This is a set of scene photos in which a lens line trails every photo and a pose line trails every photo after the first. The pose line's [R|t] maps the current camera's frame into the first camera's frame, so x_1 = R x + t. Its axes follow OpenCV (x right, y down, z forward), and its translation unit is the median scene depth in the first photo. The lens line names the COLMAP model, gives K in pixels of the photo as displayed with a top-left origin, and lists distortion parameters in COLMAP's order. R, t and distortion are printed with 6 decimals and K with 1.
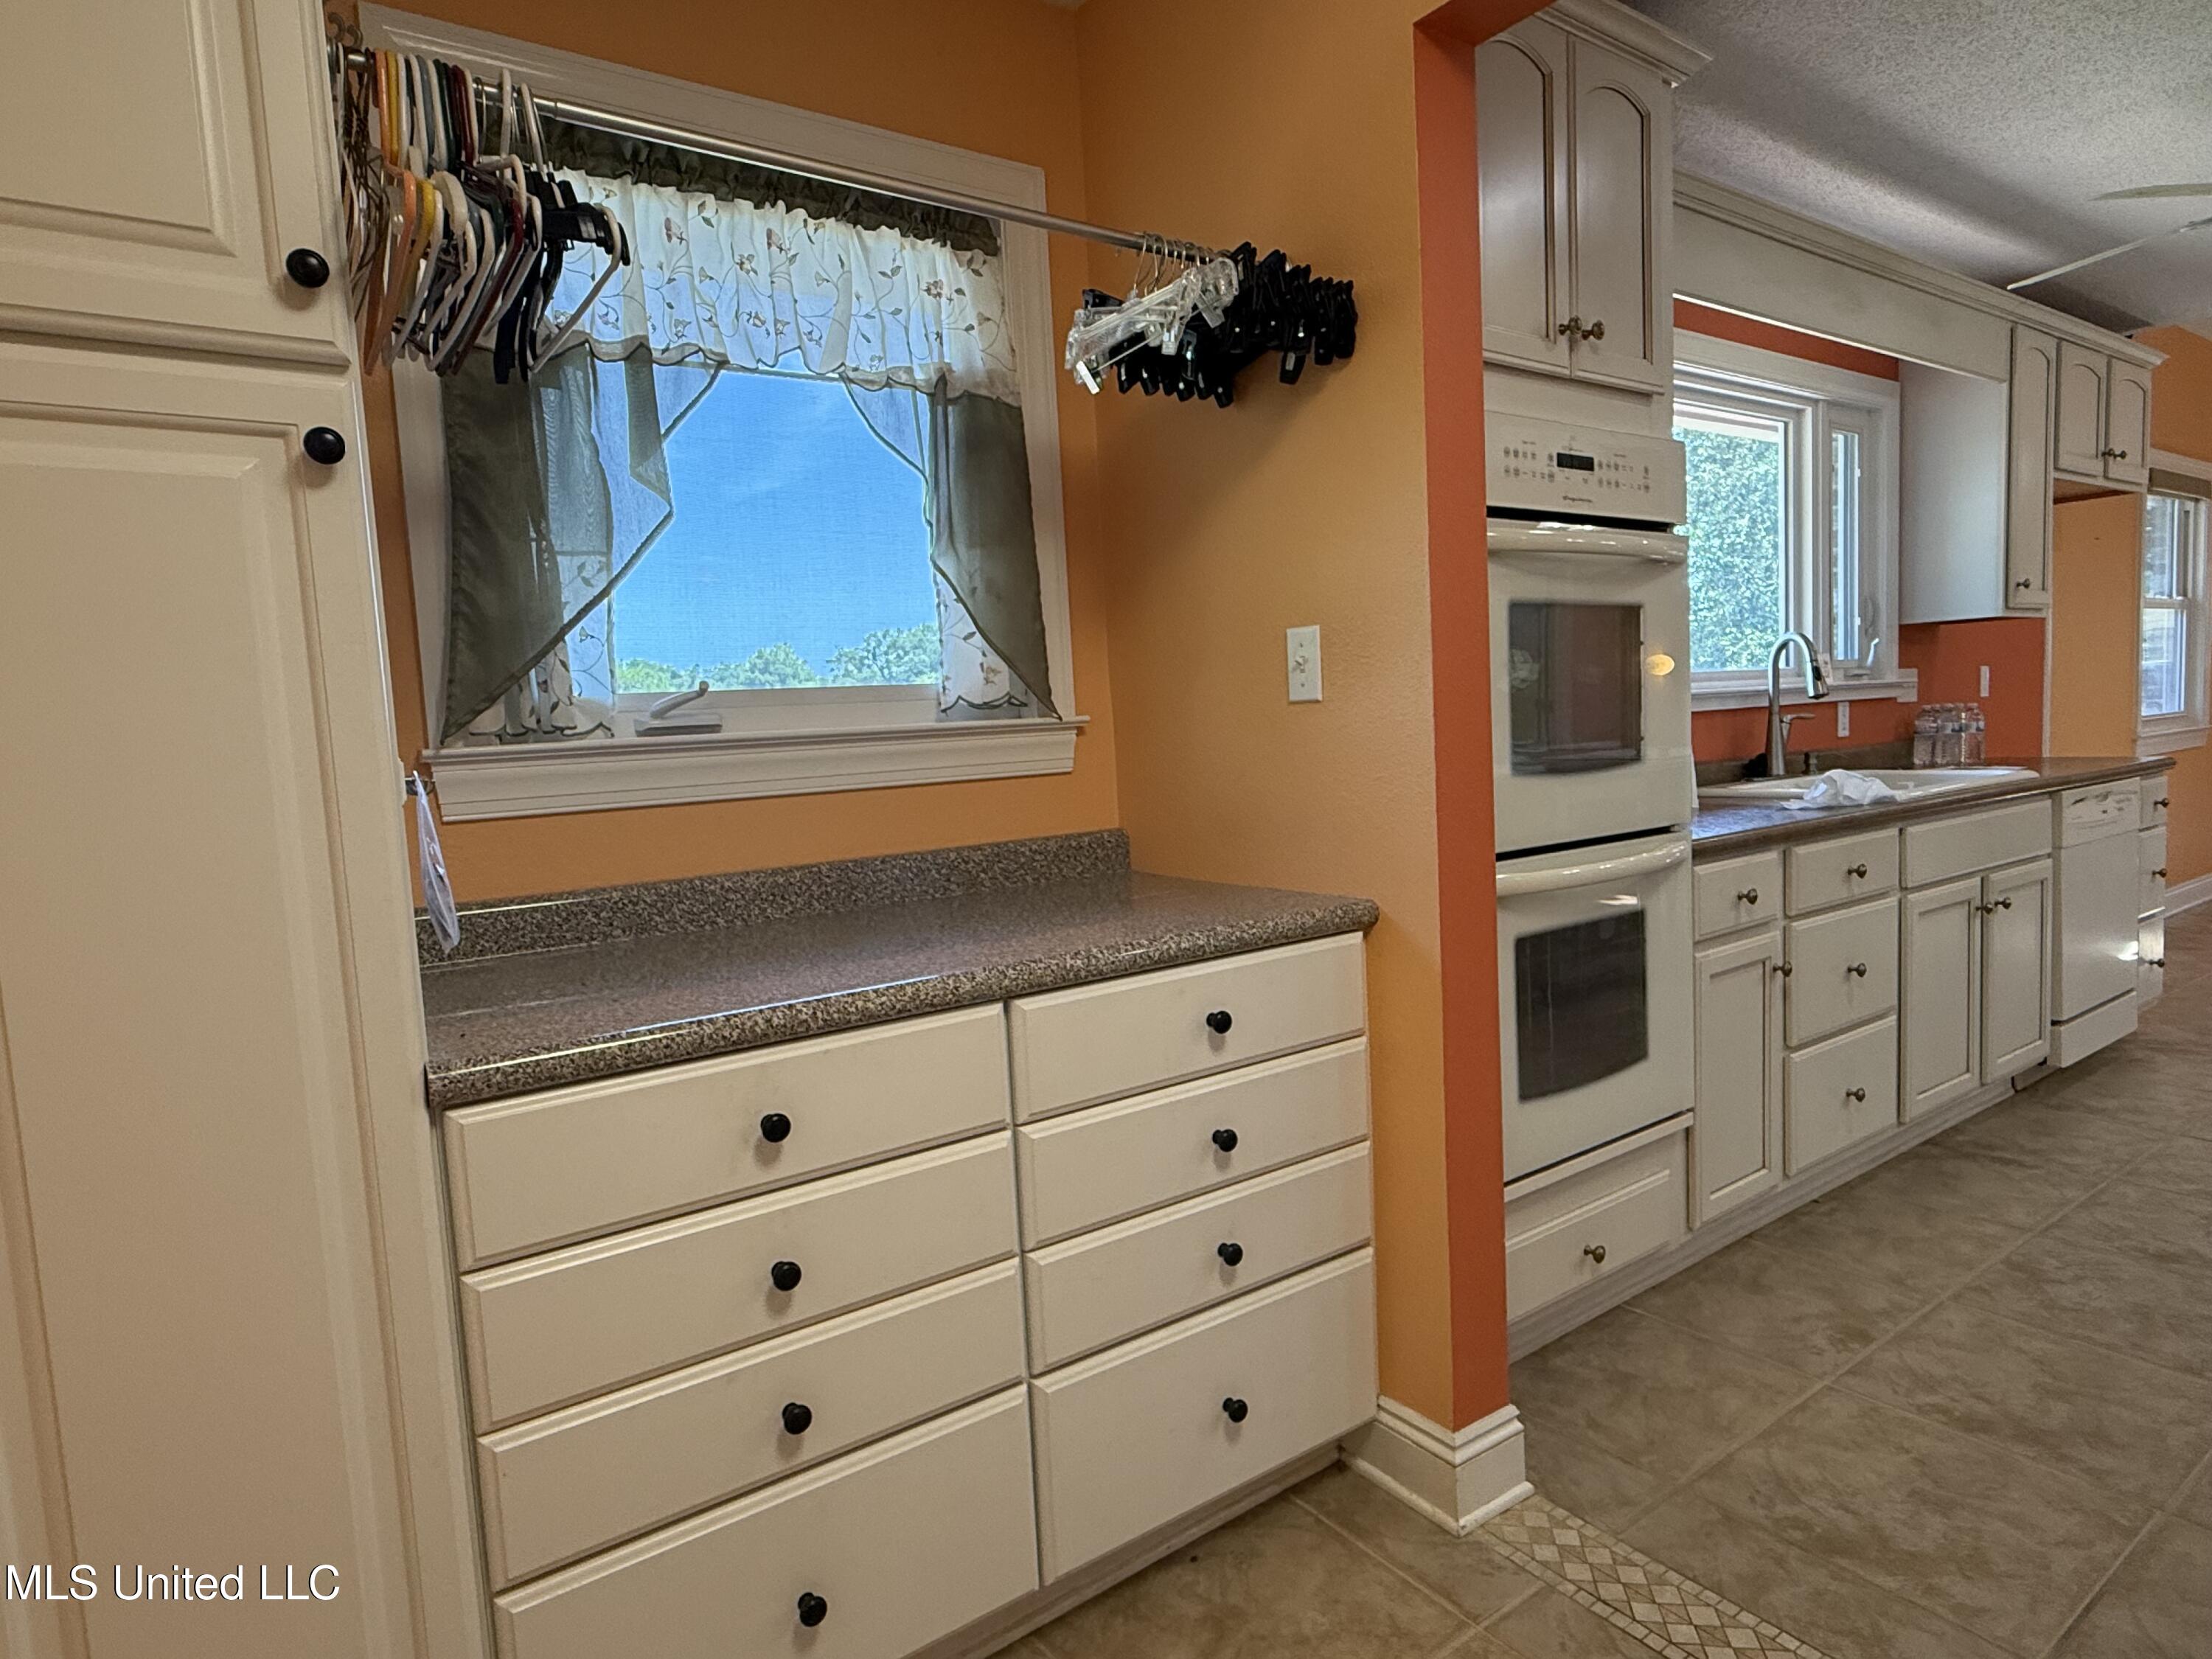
lens RADIAL K [[1218.4, 0, 1105.1], [0, 1218.4, 830.4], [0, 0, 1]] dist [0.002091, 0.000375]
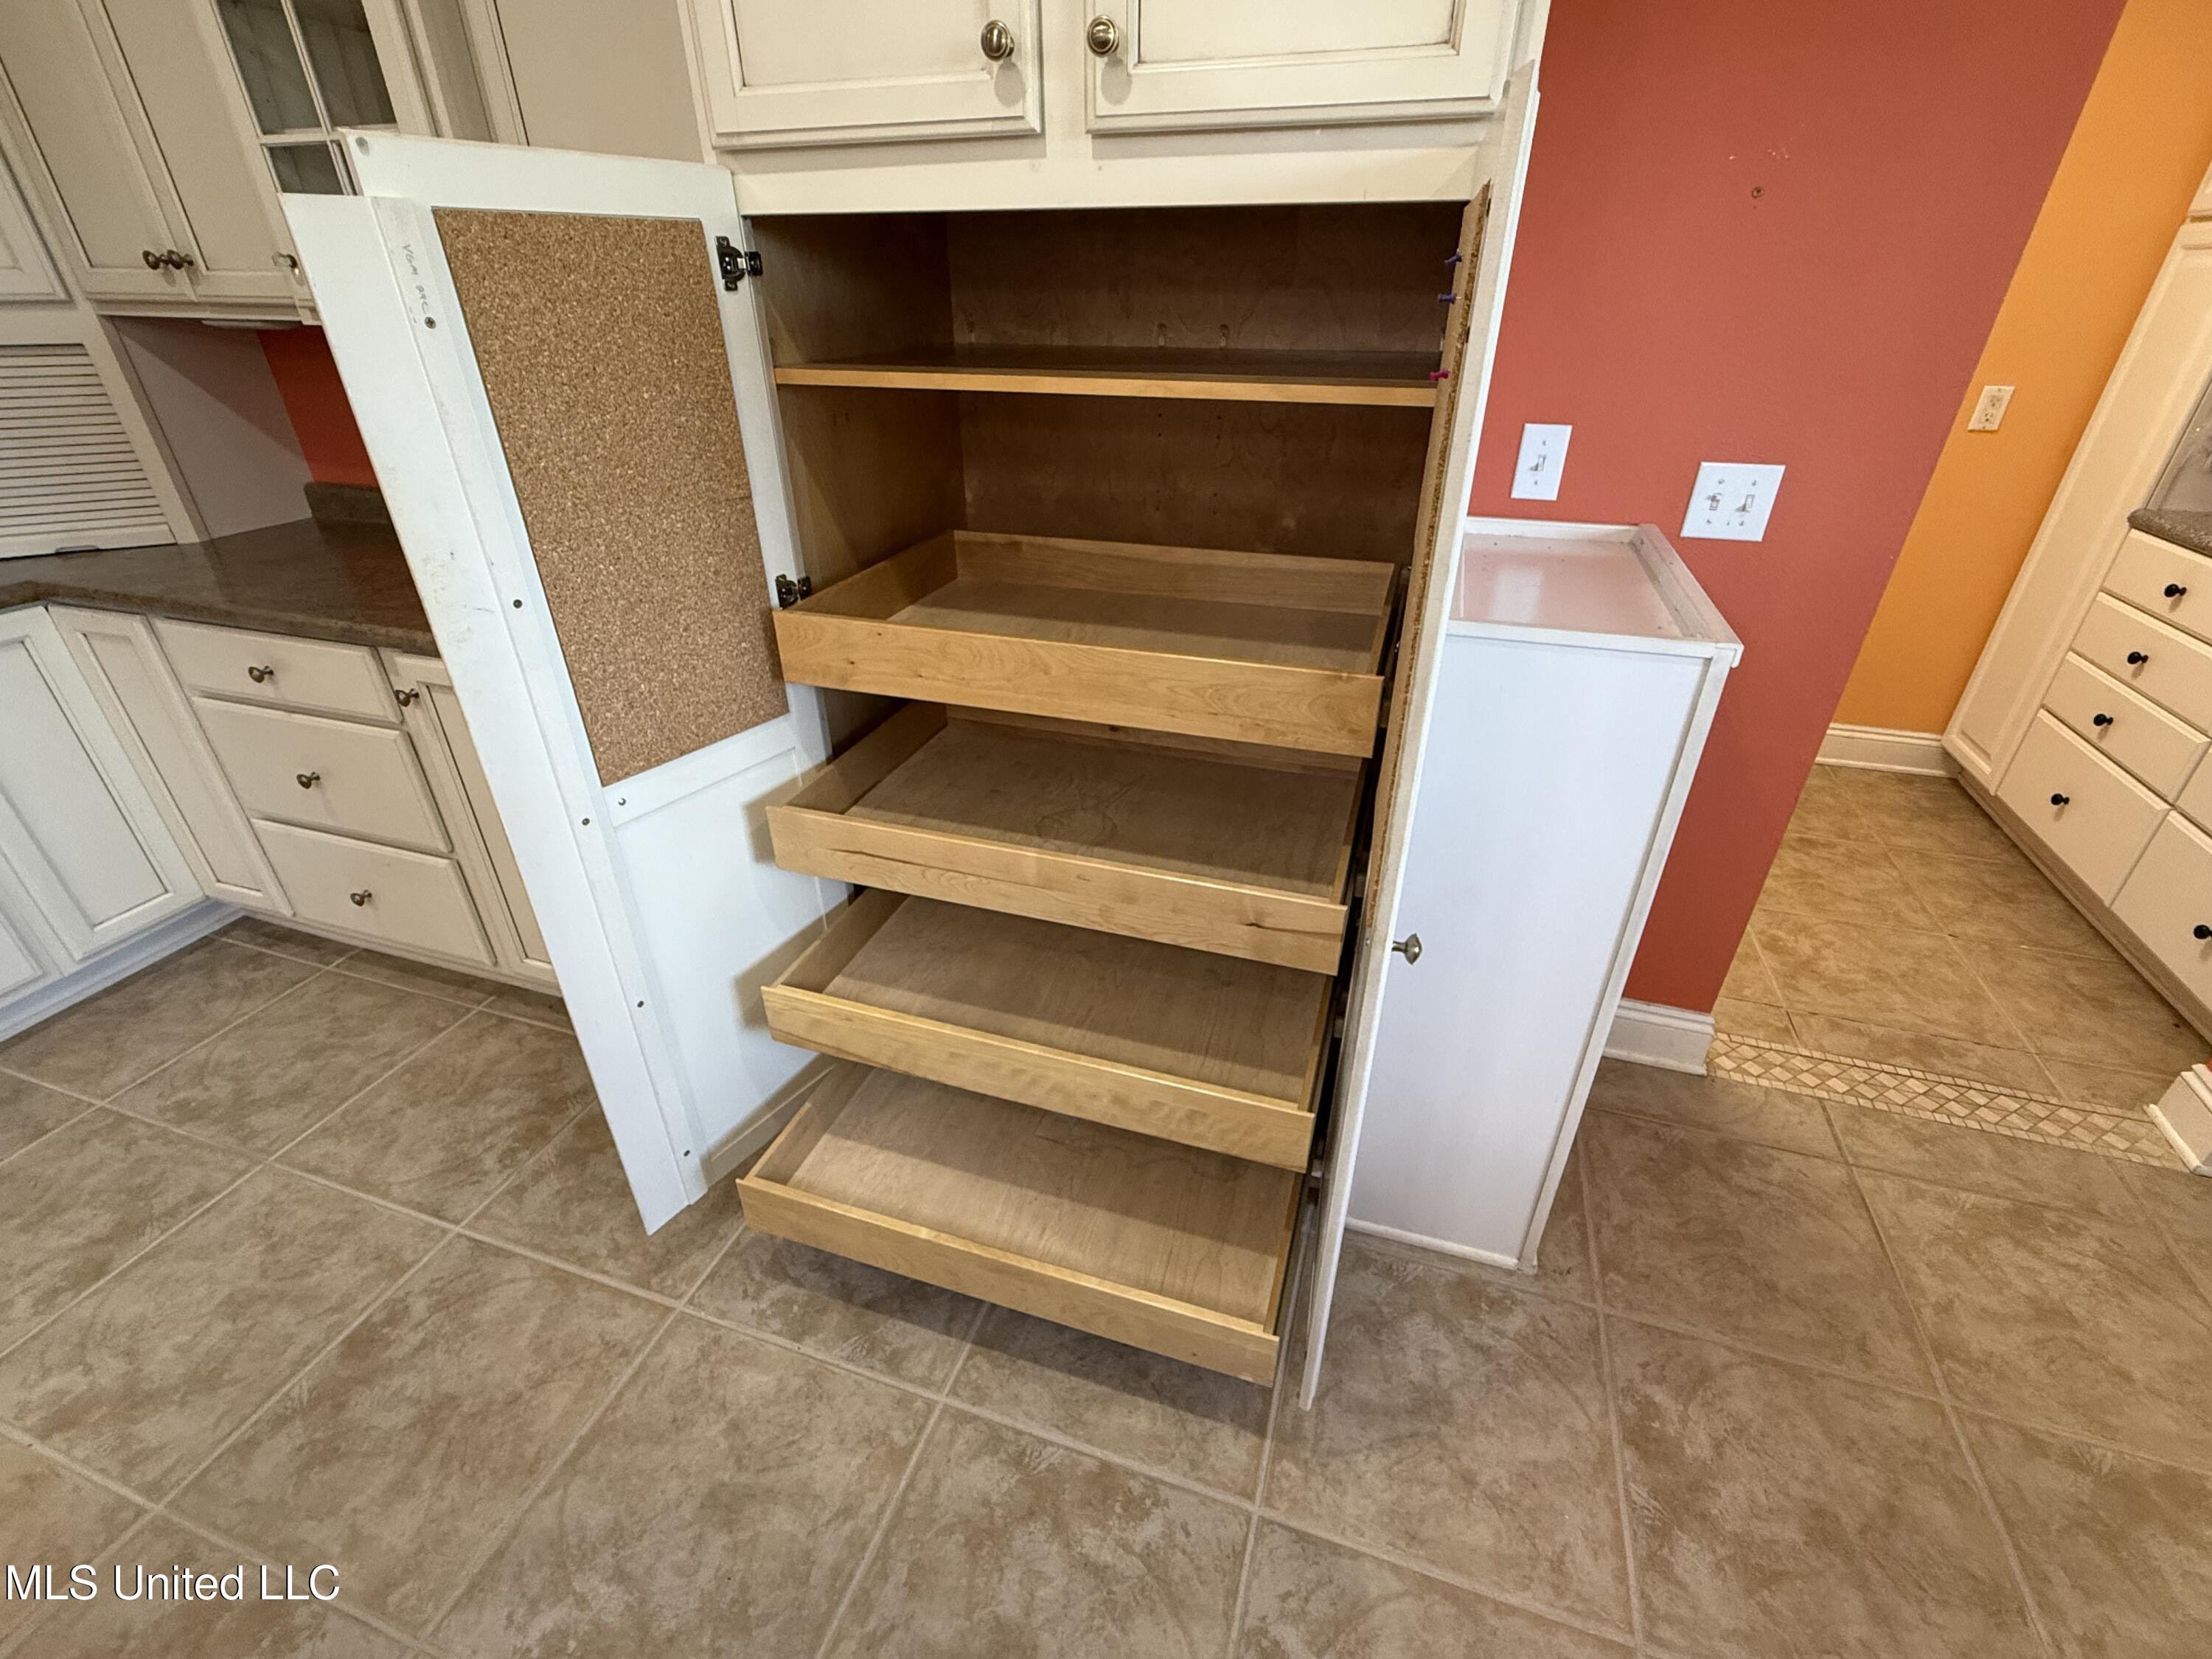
lens RADIAL K [[967.8, 0, 1104.5], [0, 967.8, 830.6], [0, 0, 1]] dist [-0.002047, -0.001529]
pose [[-0.800381, 0.343038, -0.491645, 1.692402], [-0.008345, 0.813650, 0.581296, -0.285796], [0.599433, 0.469361, -0.648367, 0.898004]]
